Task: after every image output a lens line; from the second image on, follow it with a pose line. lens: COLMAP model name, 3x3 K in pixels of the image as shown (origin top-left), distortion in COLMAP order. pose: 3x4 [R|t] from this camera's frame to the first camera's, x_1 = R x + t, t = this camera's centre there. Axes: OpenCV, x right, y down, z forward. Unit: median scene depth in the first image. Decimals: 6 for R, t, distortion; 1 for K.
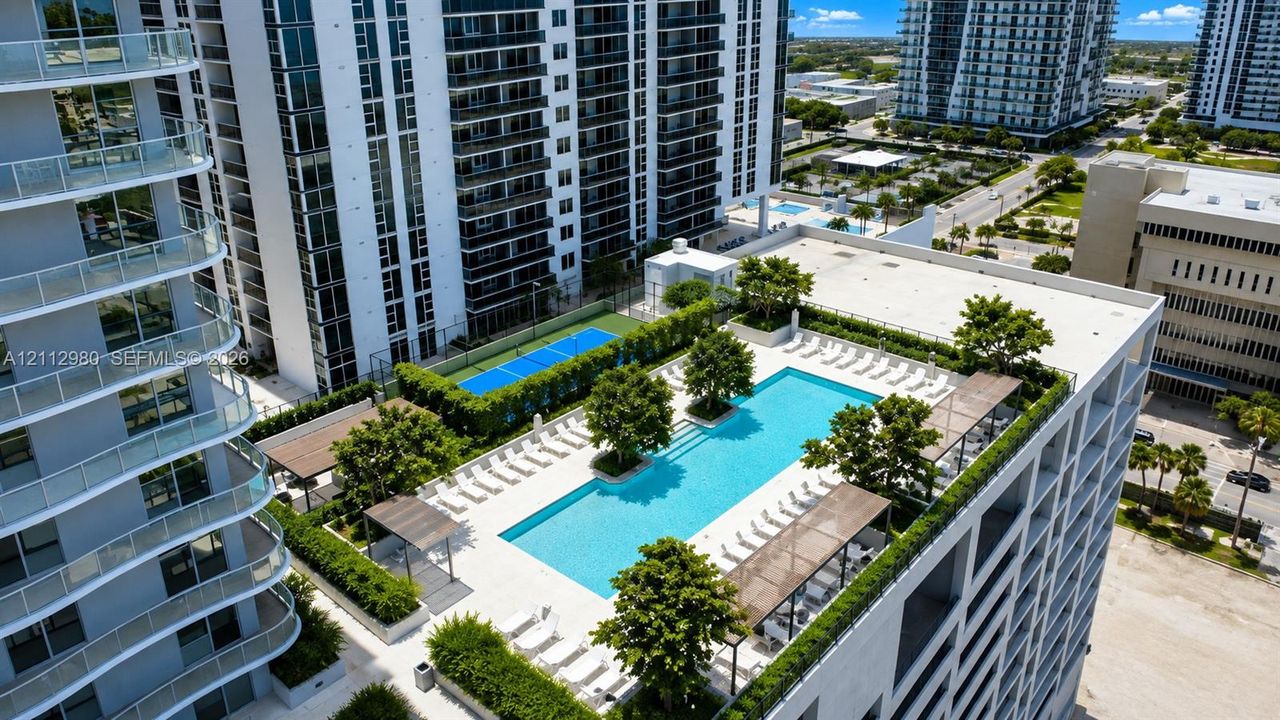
lens RADIAL K [[973.9, 0, 640.0], [0, 973.9, 360.0], [0, 0, 1]] dist [-0.004826, -0.000702]
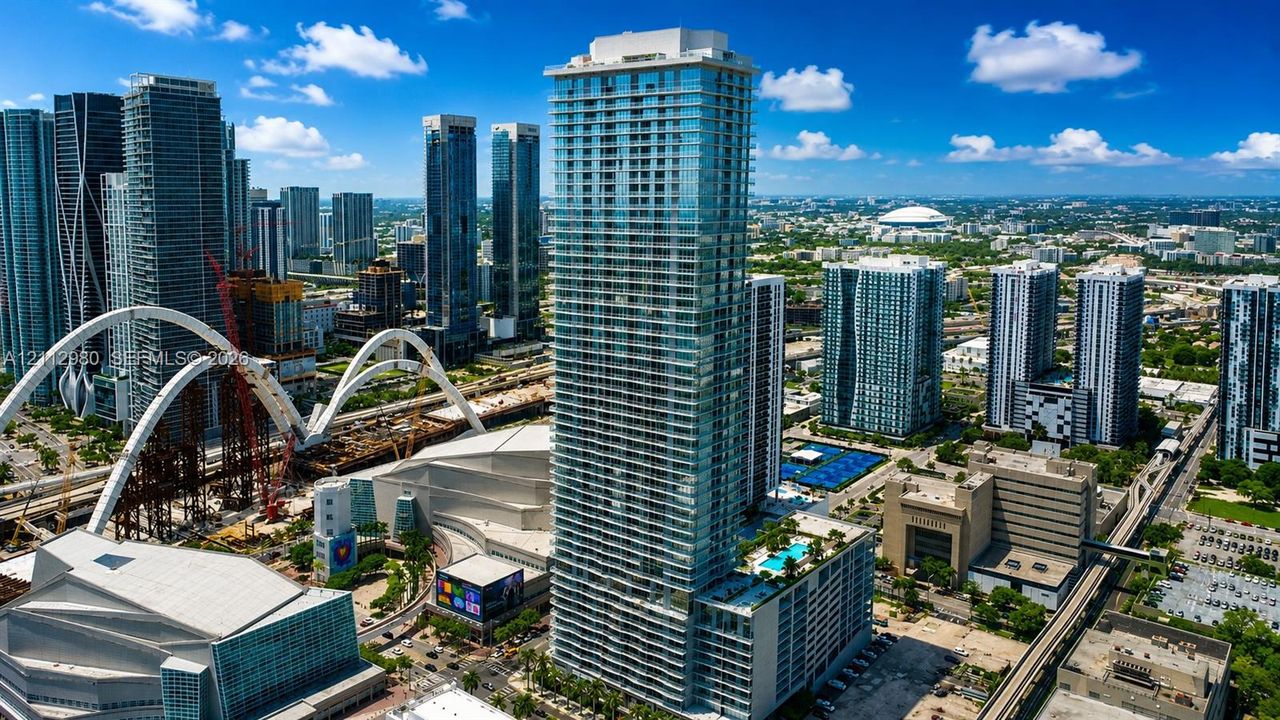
lens RADIAL K [[973.9, 0, 640.0], [0, 973.9, 360.0], [0, 0, 1]] dist [-0.004826, -0.000702]
pose [[0.997583, 0.027267, 0.063914, -0.189949], [-0.011934, 0.973354, -0.228998, 0.047082], [-0.068455, 0.227681, 0.971326, -0.755903]]
